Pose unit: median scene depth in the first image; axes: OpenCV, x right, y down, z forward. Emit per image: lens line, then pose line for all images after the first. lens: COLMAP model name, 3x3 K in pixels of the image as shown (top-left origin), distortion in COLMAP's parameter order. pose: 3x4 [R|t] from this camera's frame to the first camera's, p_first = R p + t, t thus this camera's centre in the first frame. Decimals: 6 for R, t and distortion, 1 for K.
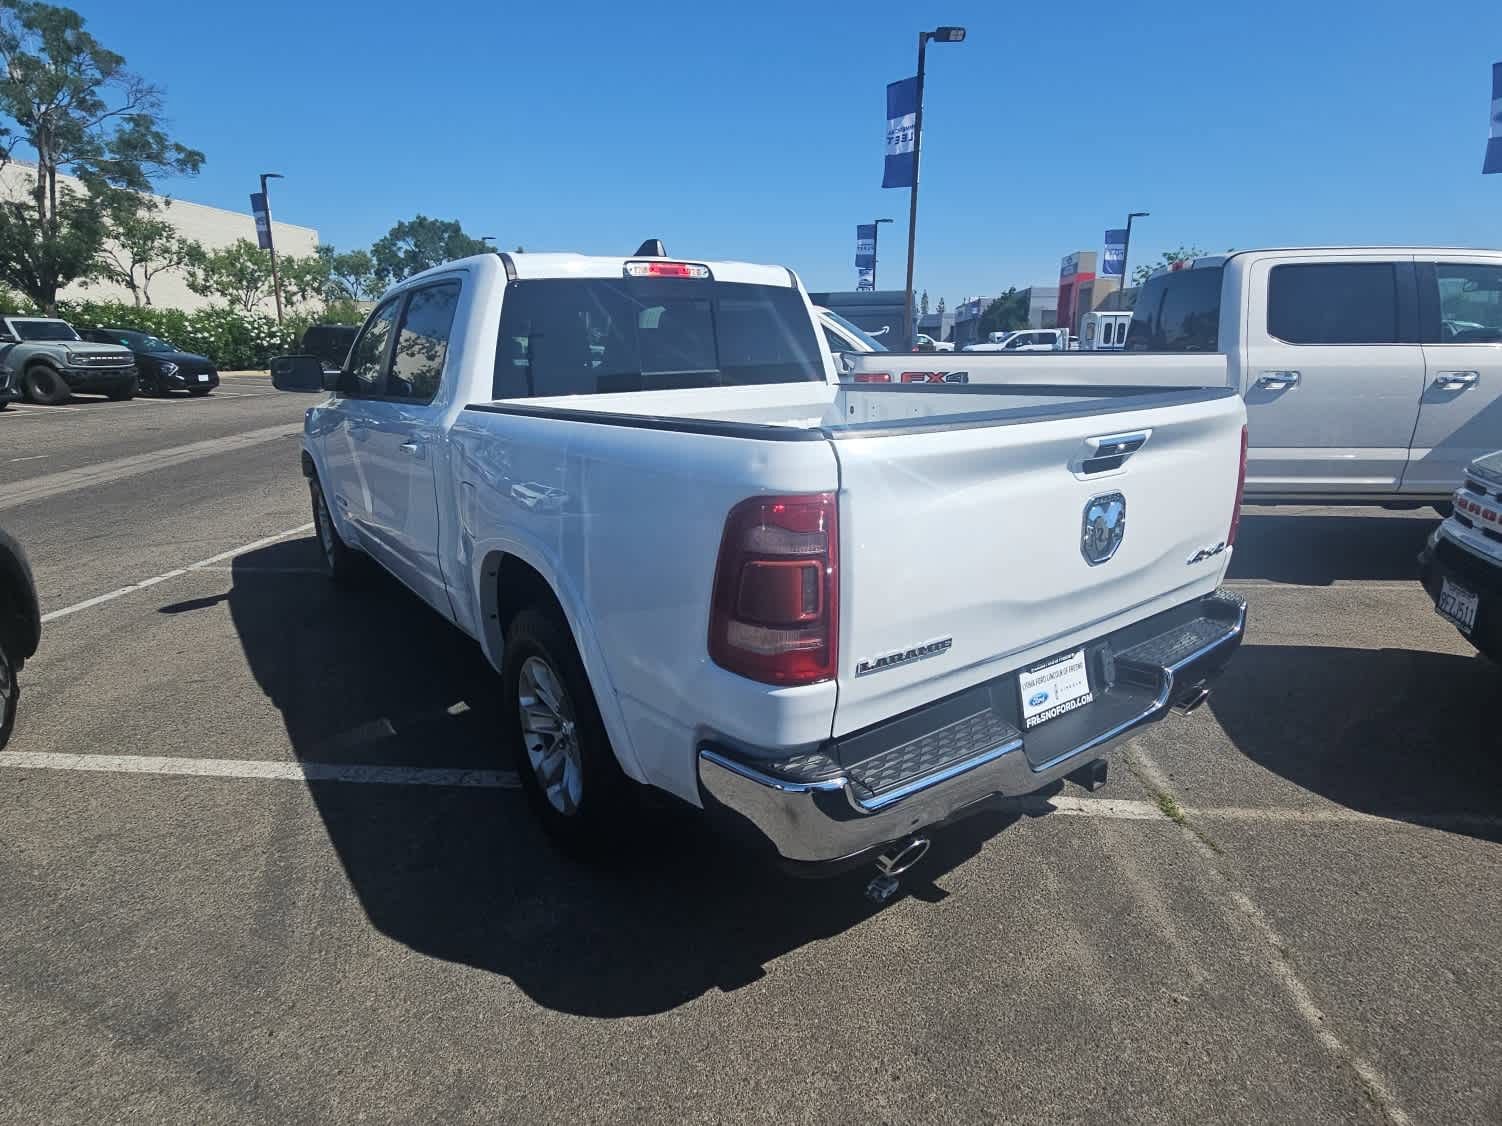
lens RADIAL K [[838.4, 0, 751.0], [0, 838.4, 563.0], [0, 0, 1]] dist [0.004897, 0.001565]
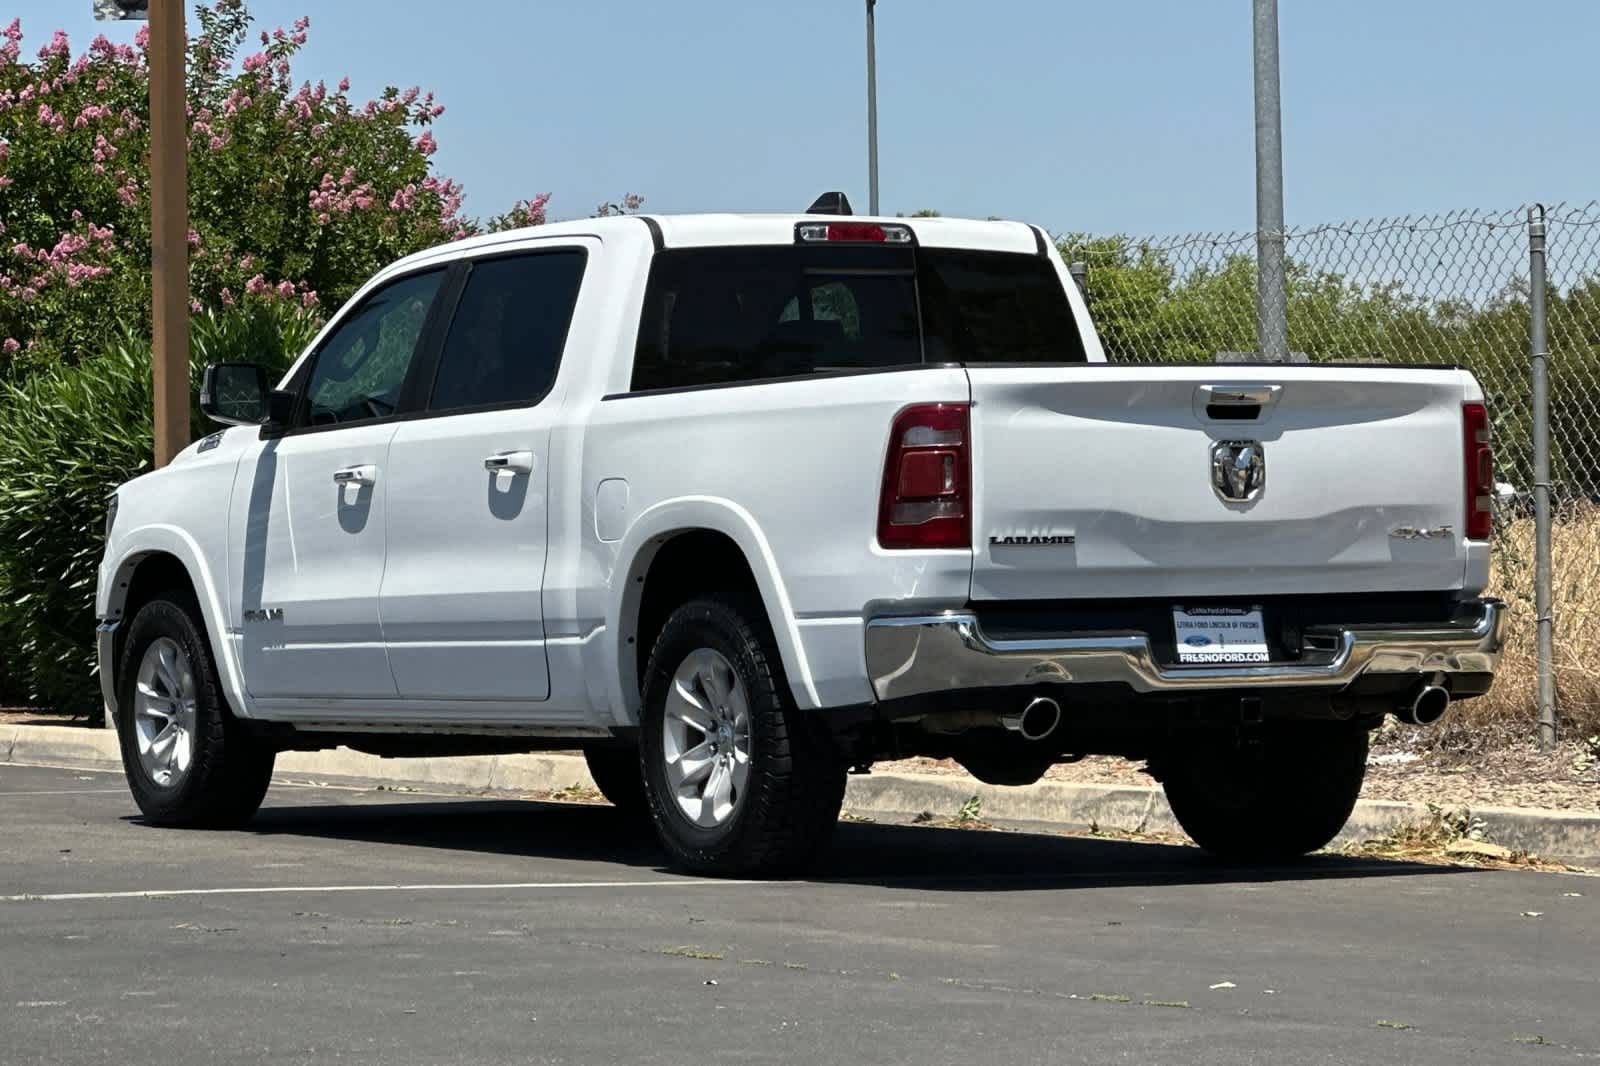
lens RADIAL K [[5821.3, 0, 800.0], [0, 5821.3, 533.0], [0, 0, 1]] dist [-0.246598, -0.751180]
pose [[0.993844, -0.003451, -0.110739, 0.075338], [-0.025160, 0.966372, -0.255915, 0.218800], [0.107898, 0.257126, 0.960335, -0.692480]]
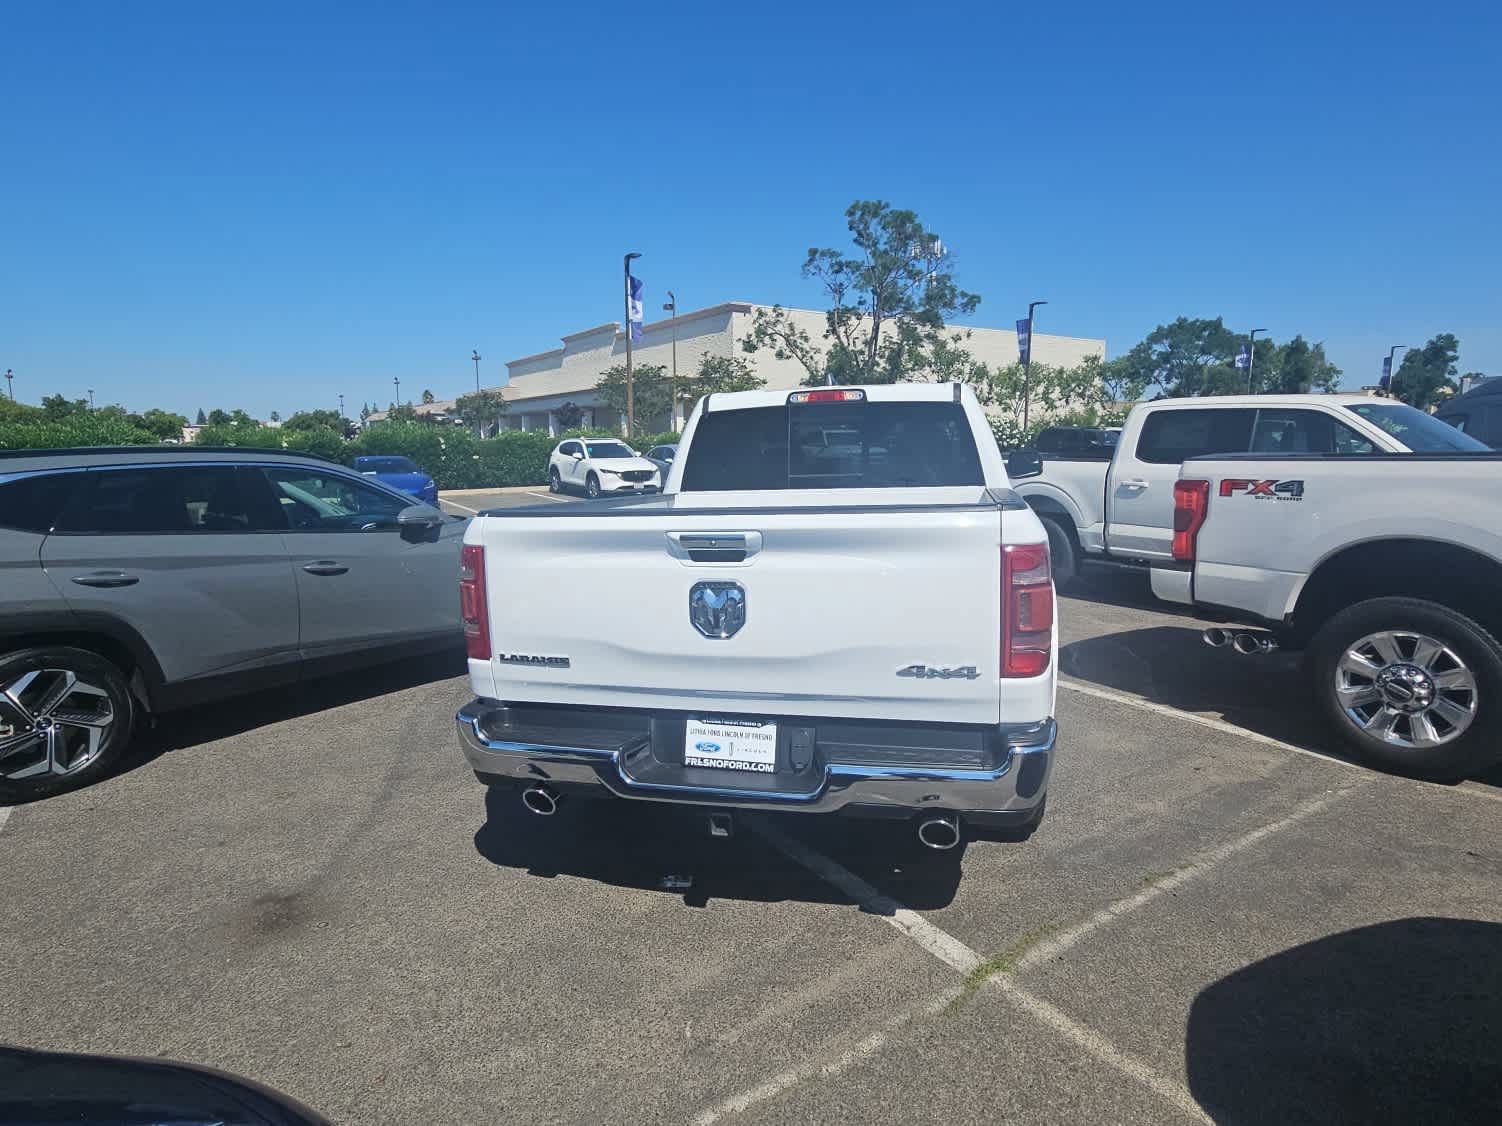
lens RADIAL K [[838.4, 0, 751.0], [0, 838.4, 563.0], [0, 0, 1]] dist [0.004897, 0.001565]
pose [[0.618336, 0.099155, -0.779634, 0.152248], [-0.184496, 0.982601, -0.021358, -0.009868], [0.763951, 0.157046, 0.625872, 0.029446]]
